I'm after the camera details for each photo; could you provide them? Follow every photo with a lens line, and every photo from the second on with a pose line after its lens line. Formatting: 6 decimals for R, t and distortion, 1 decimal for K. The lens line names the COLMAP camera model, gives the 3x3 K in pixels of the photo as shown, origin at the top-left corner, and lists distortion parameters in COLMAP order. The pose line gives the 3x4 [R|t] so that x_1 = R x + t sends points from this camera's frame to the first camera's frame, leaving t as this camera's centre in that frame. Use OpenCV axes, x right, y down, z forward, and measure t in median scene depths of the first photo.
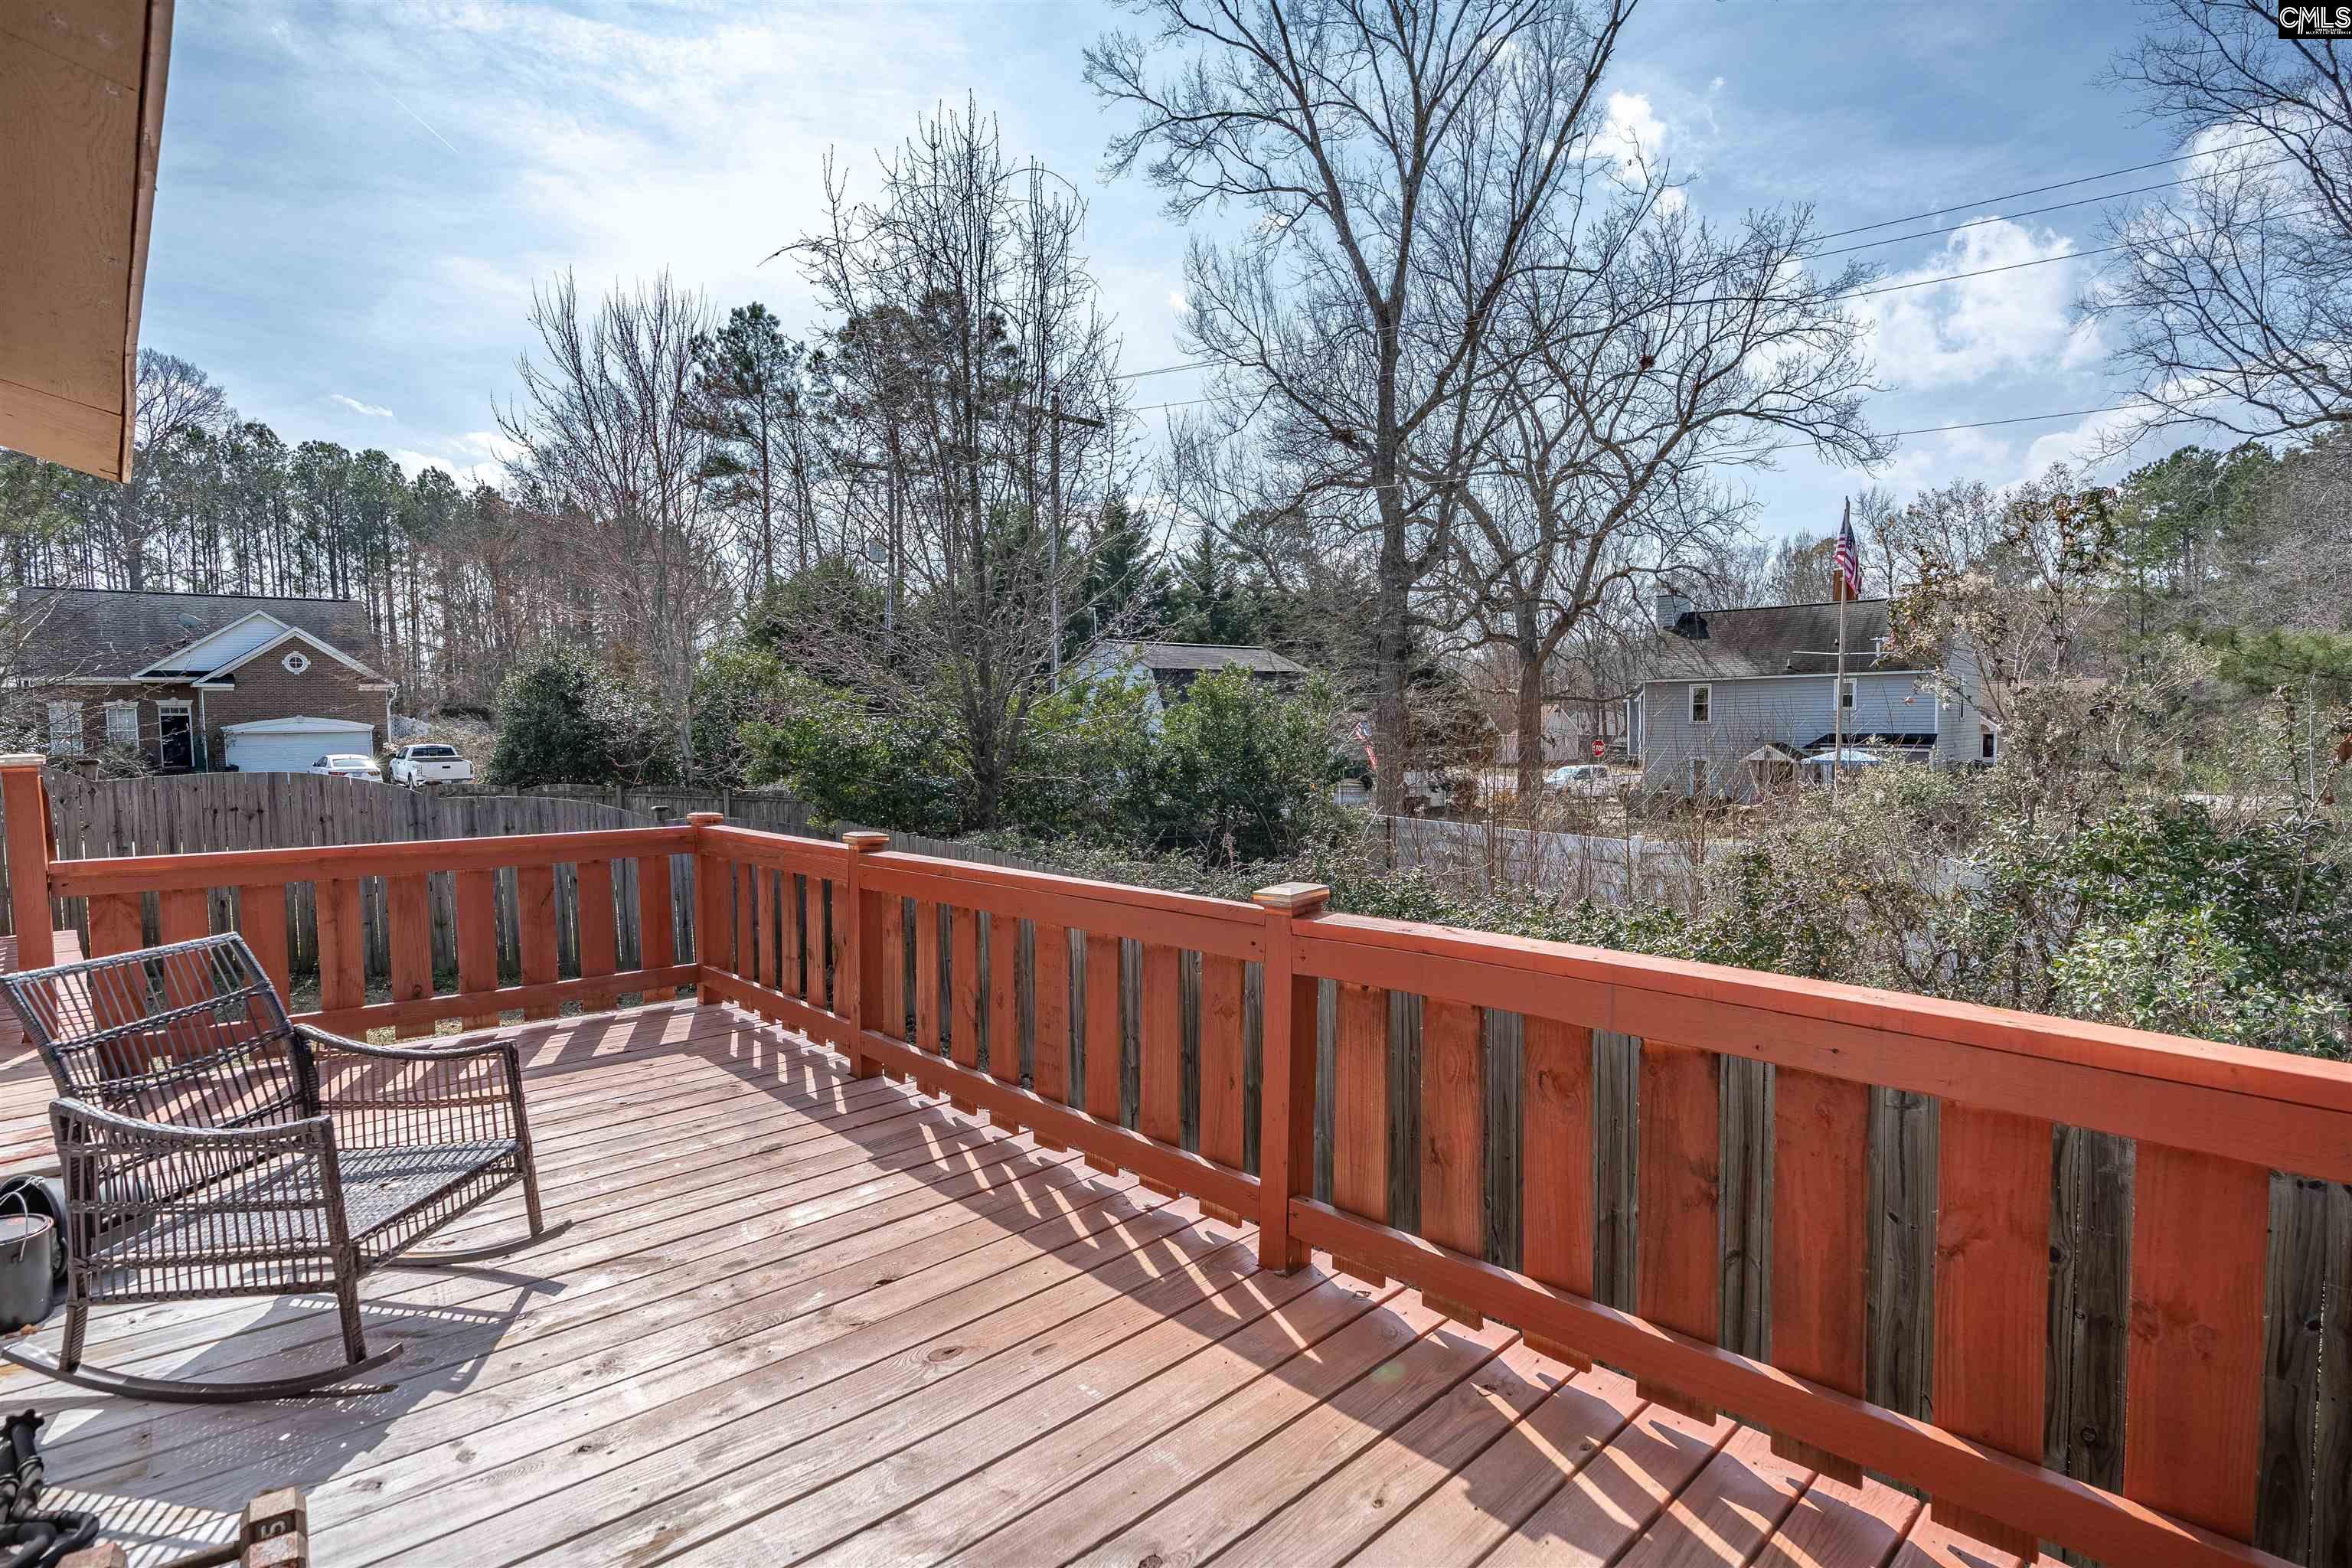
lens RADIAL K [[1133.6, 0, 1170.9], [0, 1133.6, 784.5], [0, 0, 1]] dist [-0.016680, 0.002593]
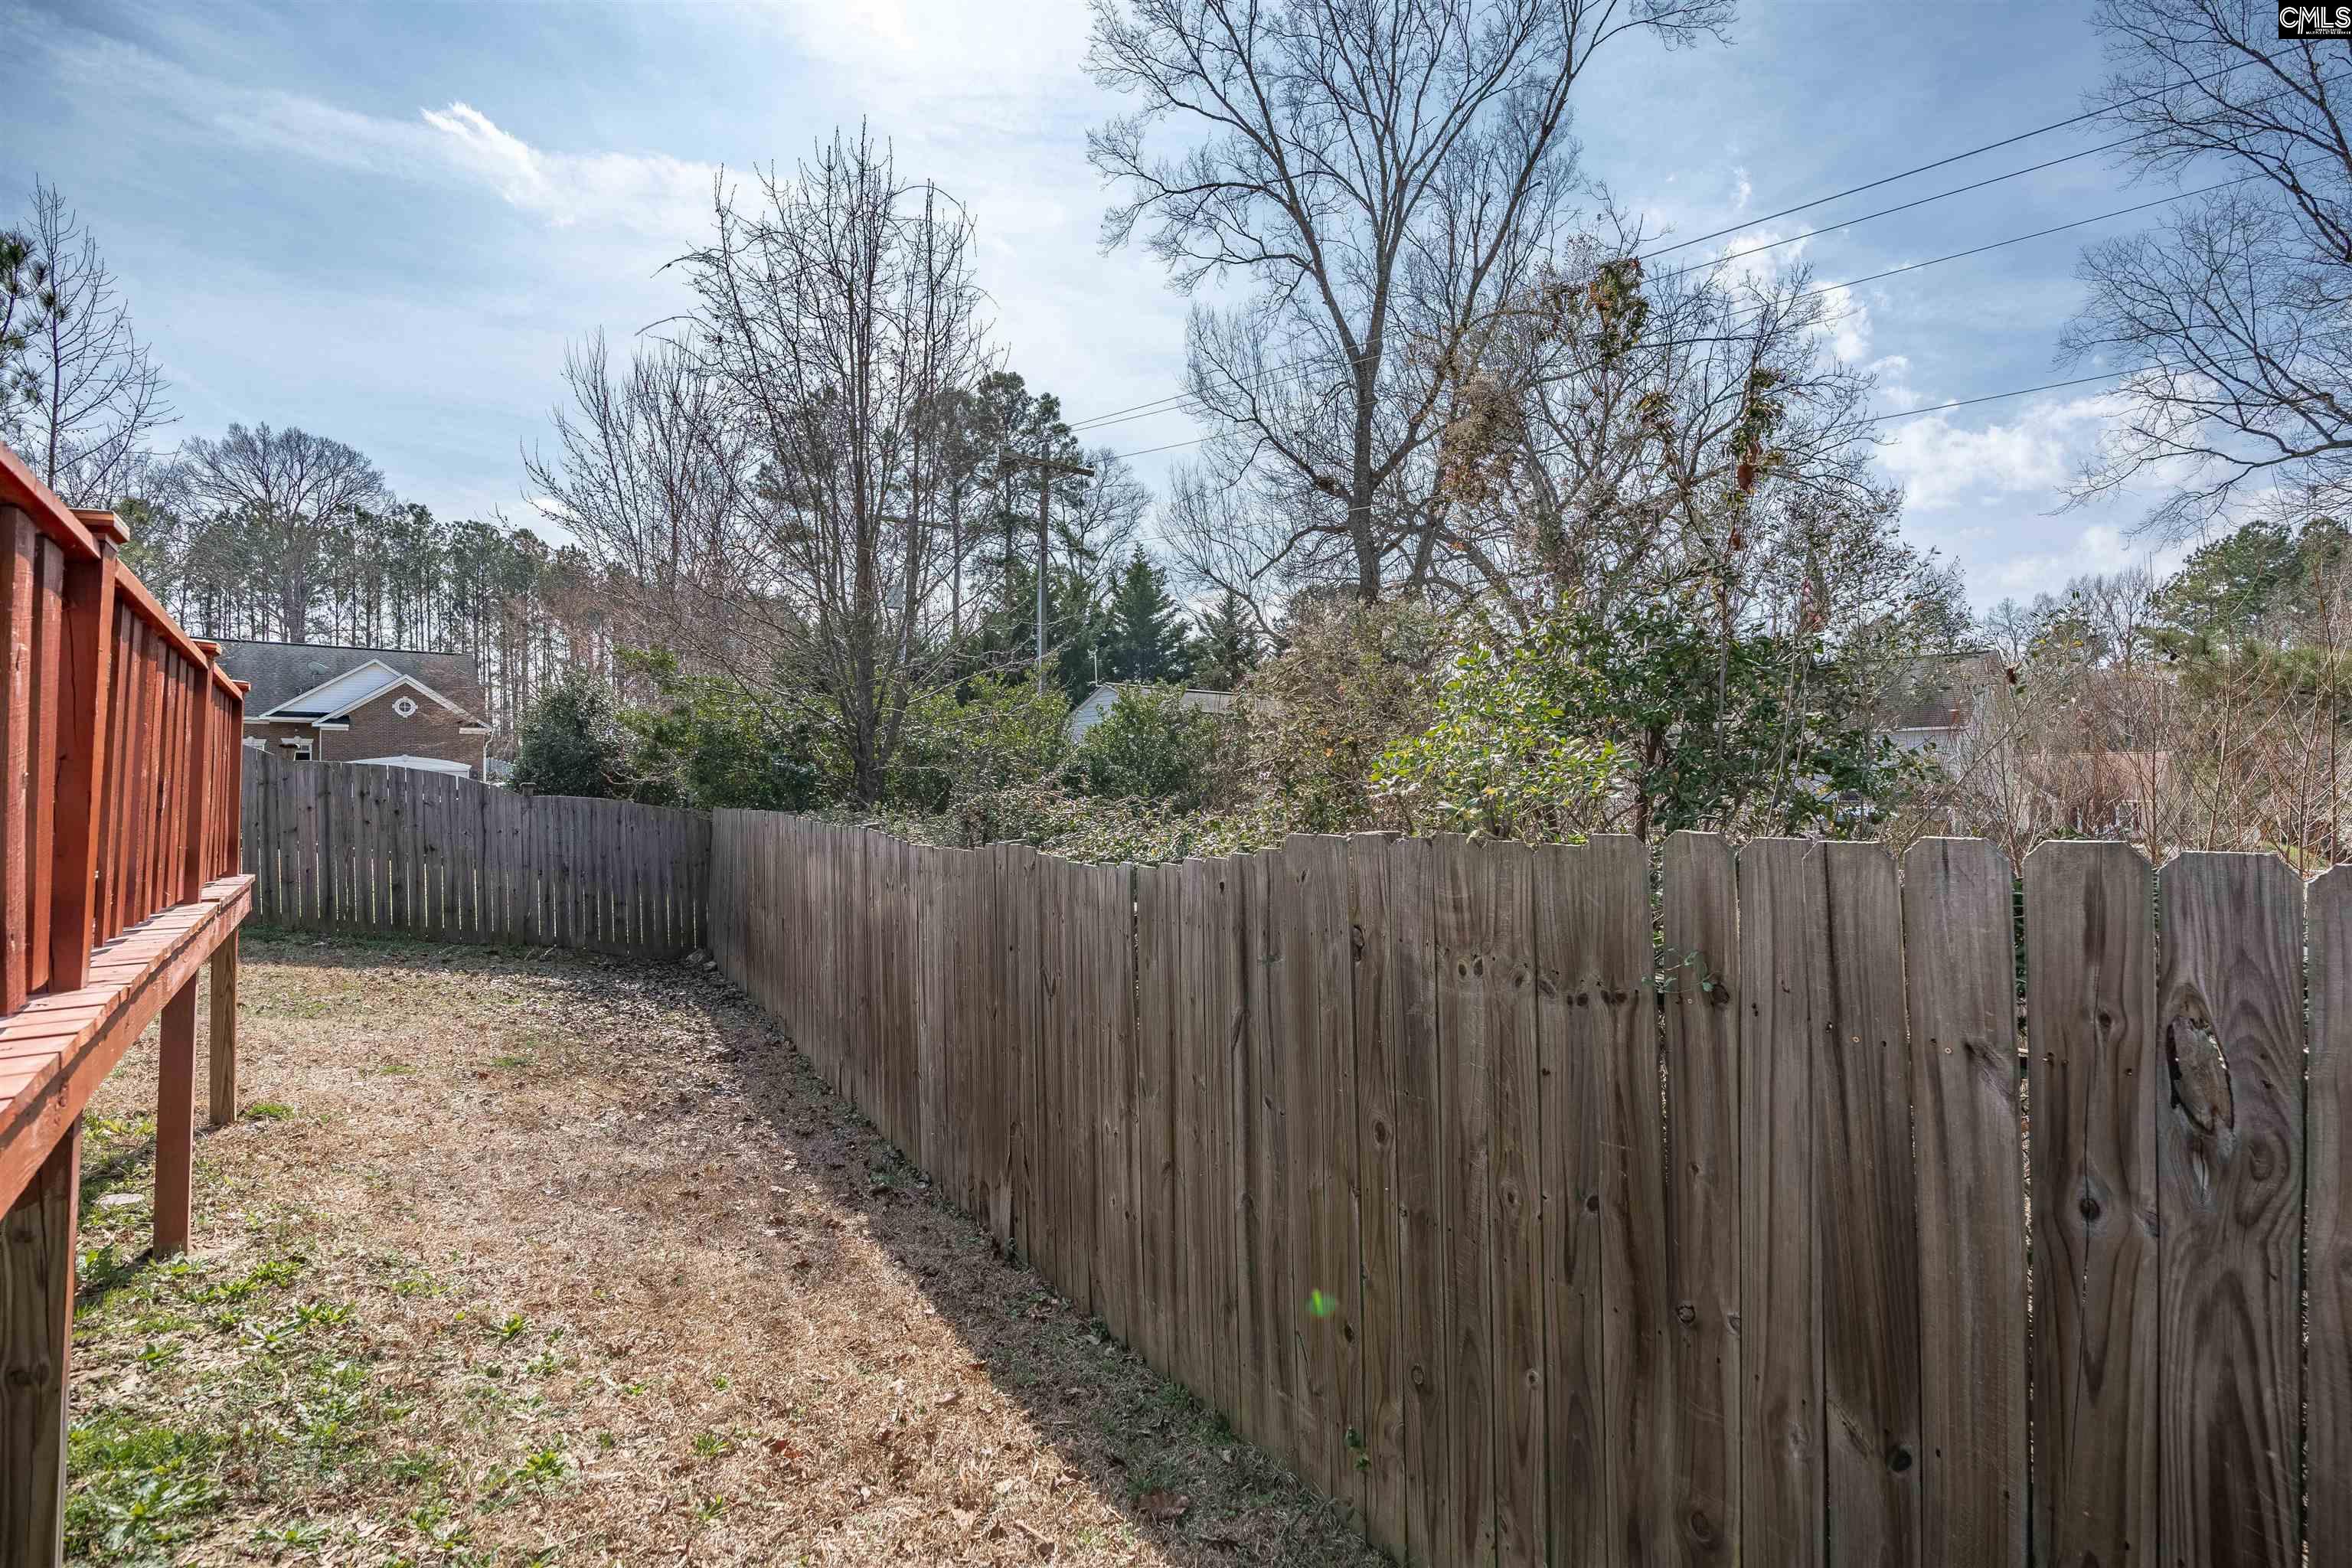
lens RADIAL K [[1067.6, 0, 1179.5], [0, 1067.6, 786.4], [0, 0, 1]] dist [-0.010425, -0.000696]
pose [[0.997065, 0.014677, -0.075145, 0.091233], [-0.019367, 0.997884, -0.062068, 0.030143], [0.074076, 0.063341, 0.995239, 0.032822]]
